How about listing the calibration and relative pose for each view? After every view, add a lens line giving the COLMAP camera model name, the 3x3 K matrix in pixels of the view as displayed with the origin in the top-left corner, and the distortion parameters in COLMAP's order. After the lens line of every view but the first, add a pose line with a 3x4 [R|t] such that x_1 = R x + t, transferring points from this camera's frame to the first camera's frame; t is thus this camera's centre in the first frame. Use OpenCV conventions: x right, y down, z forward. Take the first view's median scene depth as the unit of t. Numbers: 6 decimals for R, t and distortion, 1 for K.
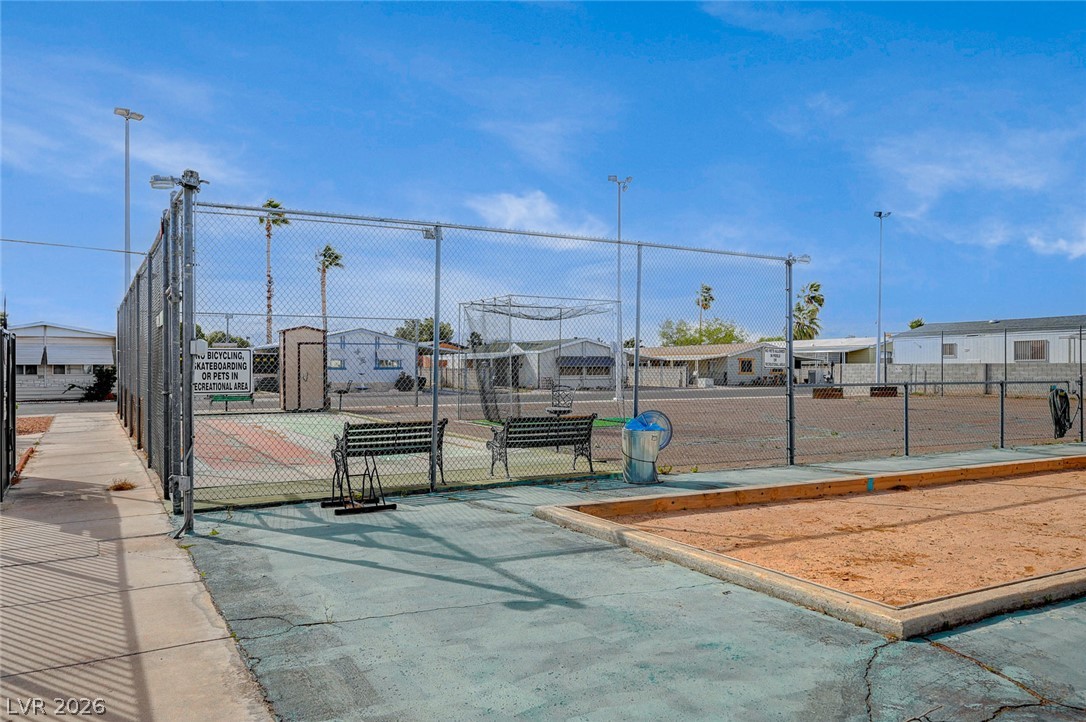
lens RADIAL K [[805.6, 0, 543.0], [0, 805.6, 361.0], [0, 0, 1]] dist [0.002448, 0.001769]
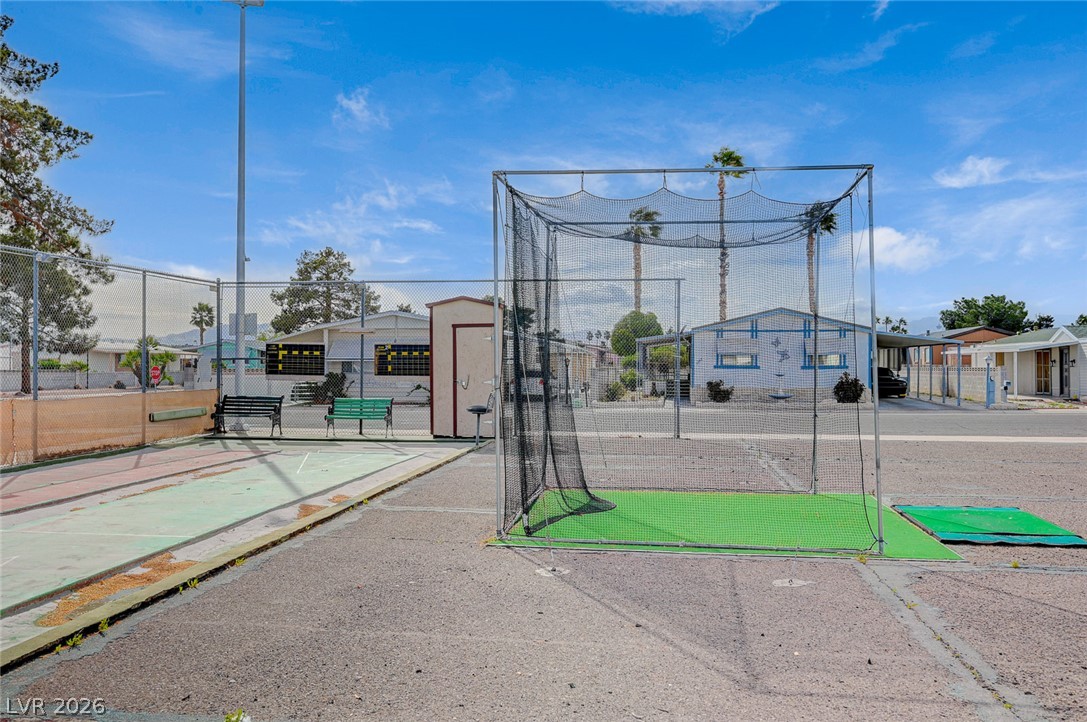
lens RADIAL K [[953.3, 0, 543.5], [0, 953.3, 361.0], [0, 0, 1]] dist [-0.002785, 0.006199]
pose [[0.805286, 0.000475, -0.592887, 0.089393], [0.001936, 0.999992, 0.003430, 0.001003], [0.592884, -0.003909, 0.805278, 0.232294]]
